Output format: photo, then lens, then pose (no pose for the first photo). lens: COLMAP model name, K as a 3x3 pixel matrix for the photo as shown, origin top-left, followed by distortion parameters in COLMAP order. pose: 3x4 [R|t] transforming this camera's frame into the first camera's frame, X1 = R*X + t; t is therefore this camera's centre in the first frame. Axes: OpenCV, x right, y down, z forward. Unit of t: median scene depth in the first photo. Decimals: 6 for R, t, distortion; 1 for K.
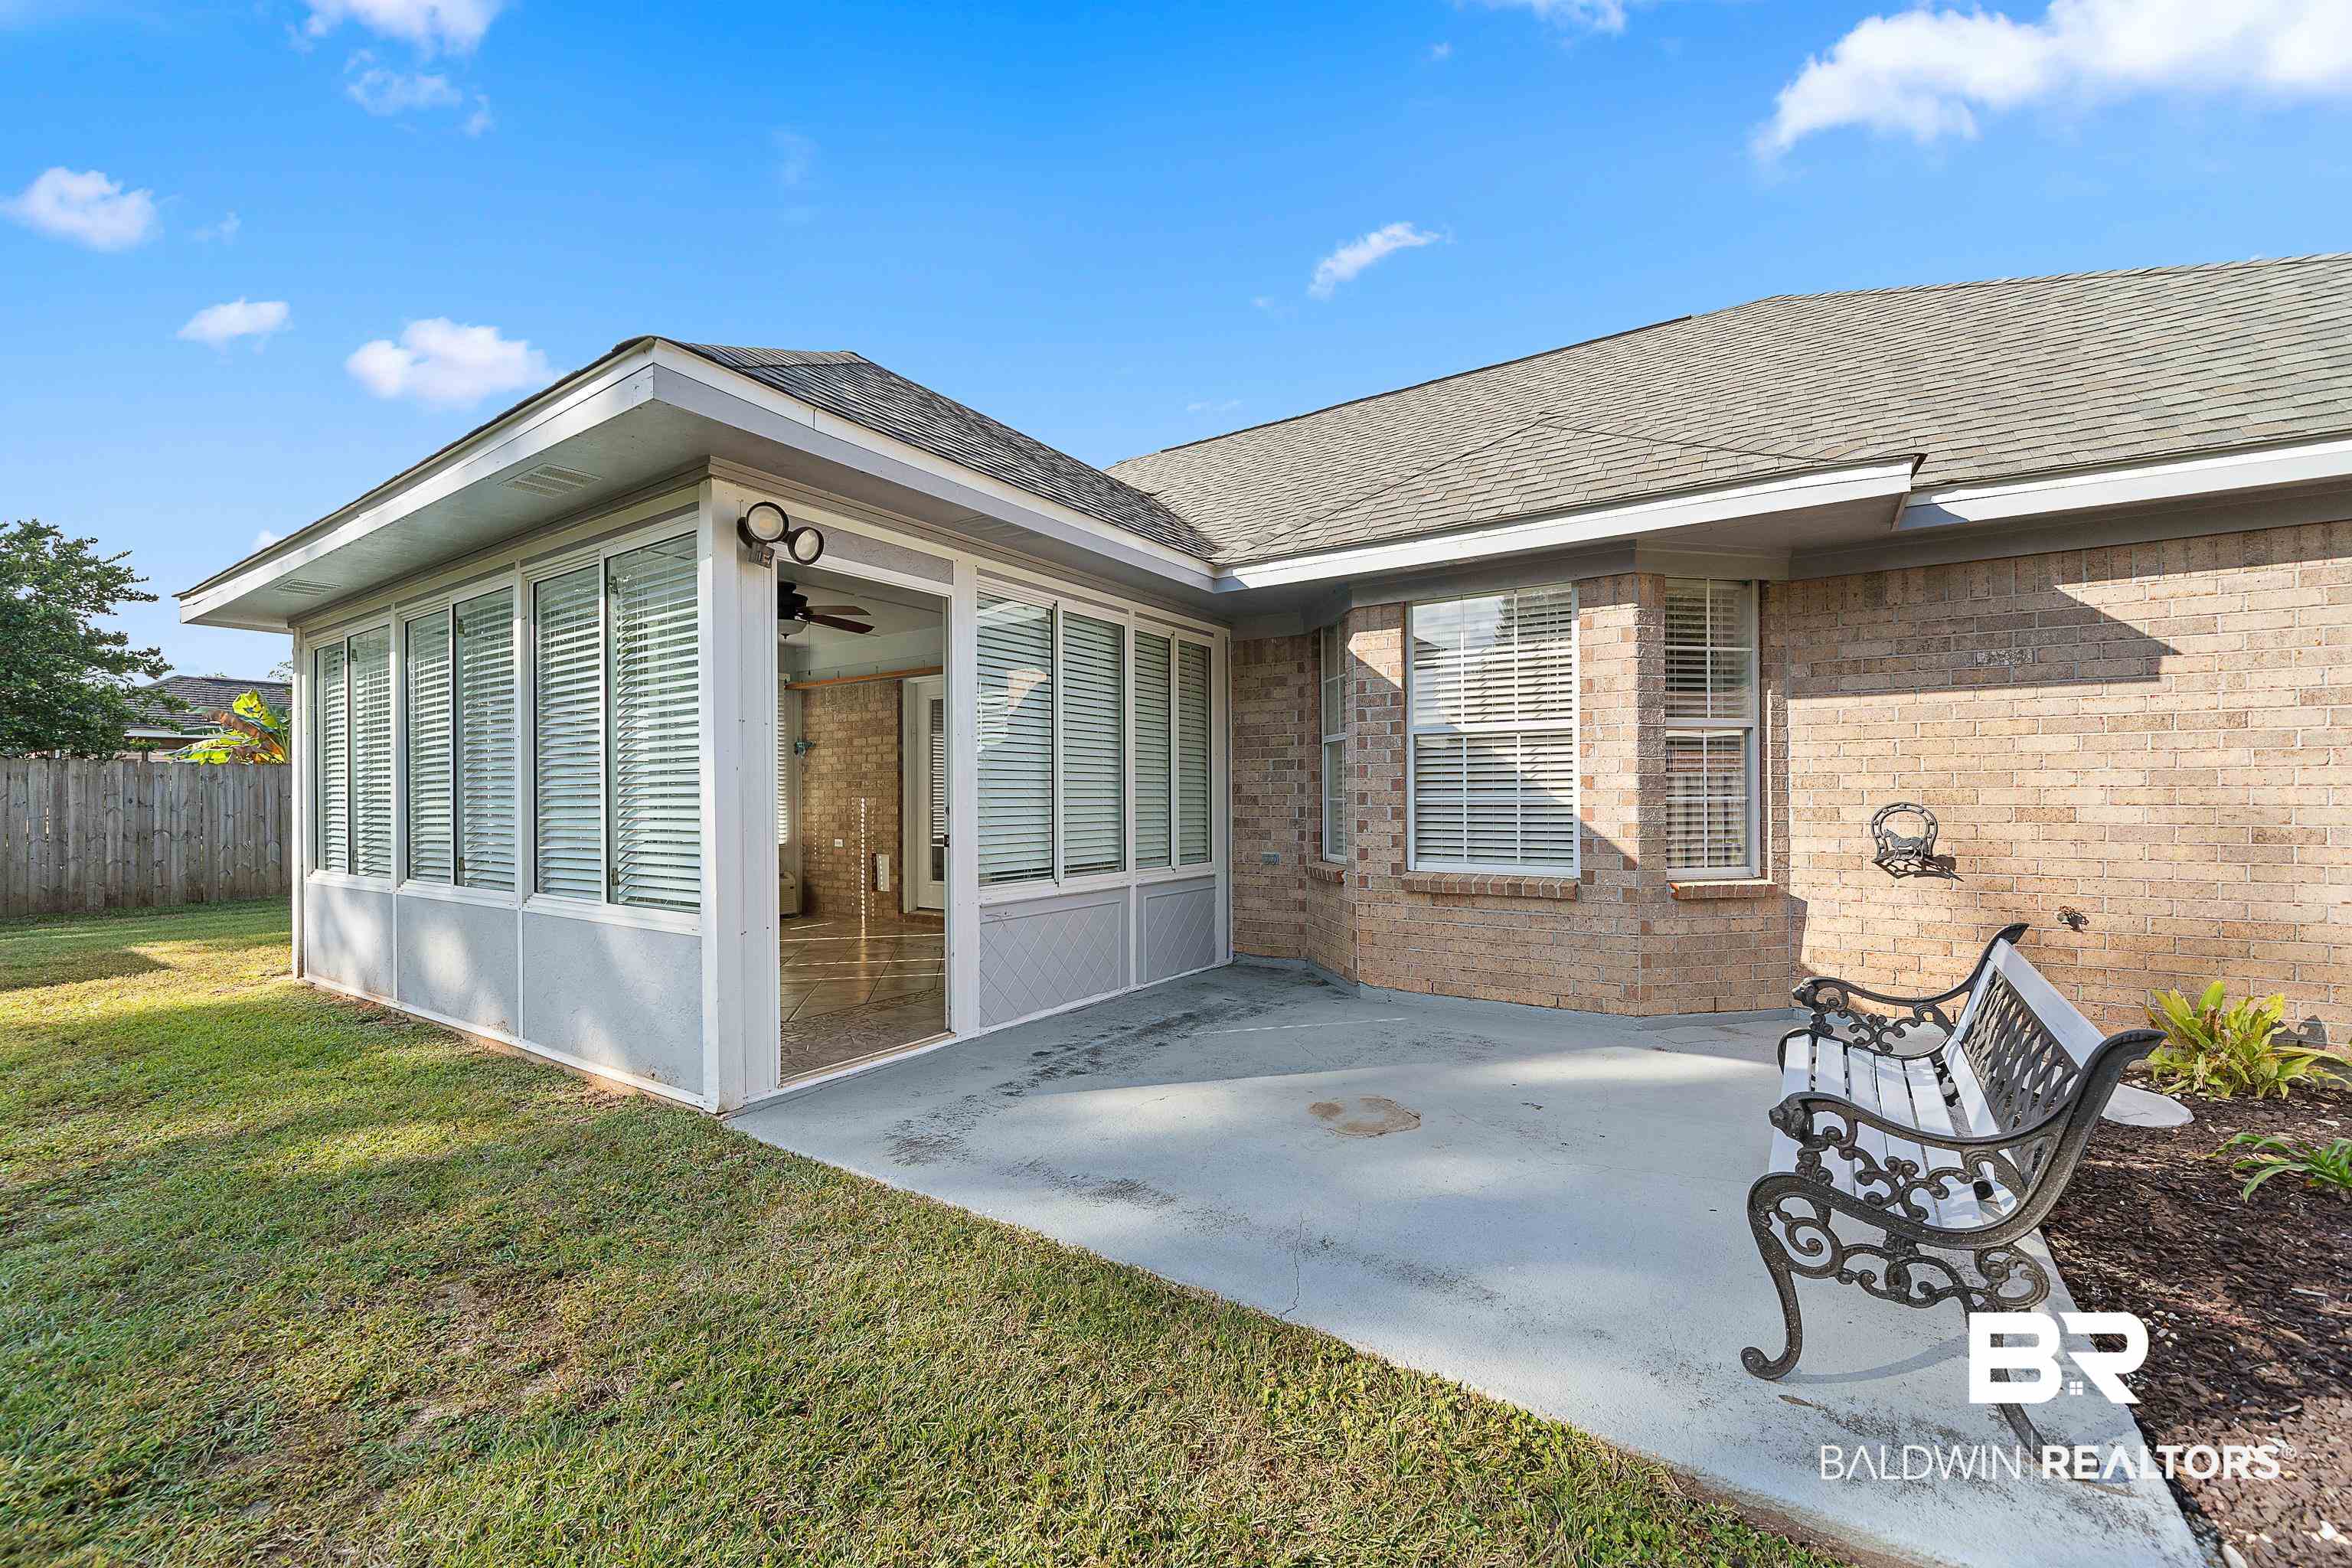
lens RADIAL K [[944.0, 0, 1174.4], [0, 944.0, 786.7], [0, 0, 1]] dist [0.000307, -0.000214]
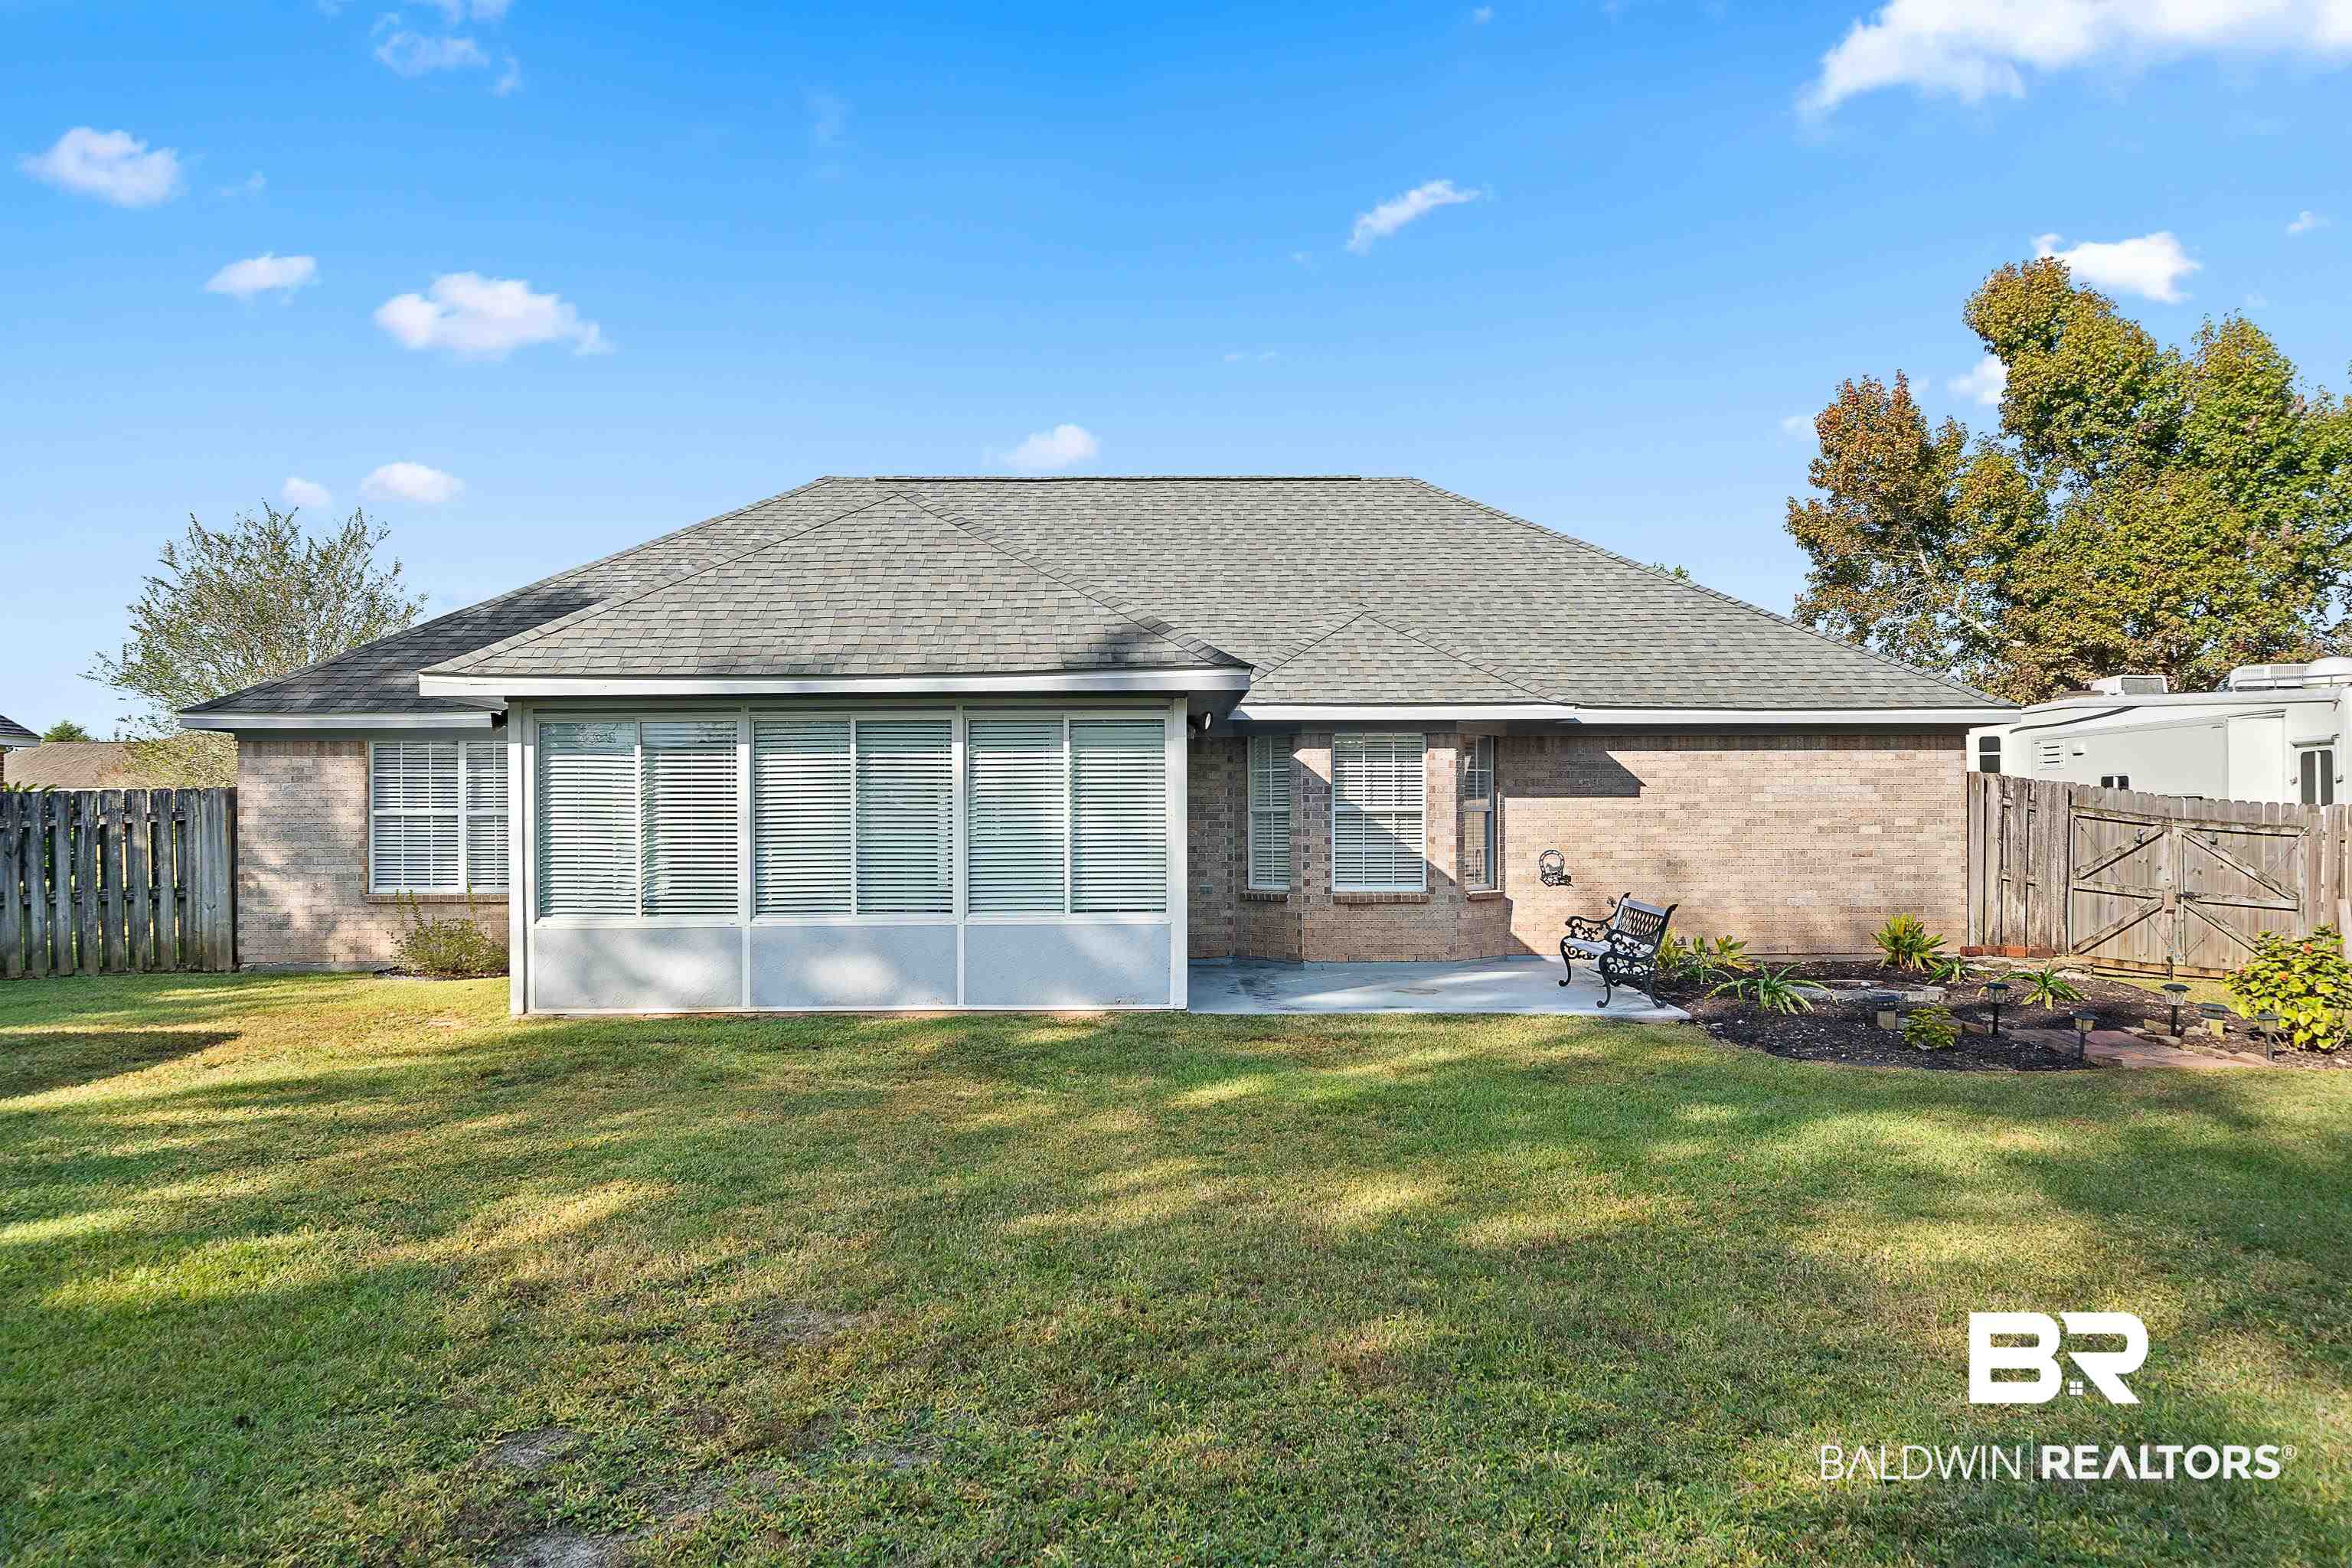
lens RADIAL K [[1645.3, 0, 1177.6], [0, 1645.3, 796.8], [0, 0, 1]] dist [-0.000137, 0.000295]
pose [[0.816423, 0.011179, 0.577346, -1.902089], [-0.006861, 0.999930, -0.009659, -0.056788], [-0.577414, 0.003925, 0.816442, -1.411086]]
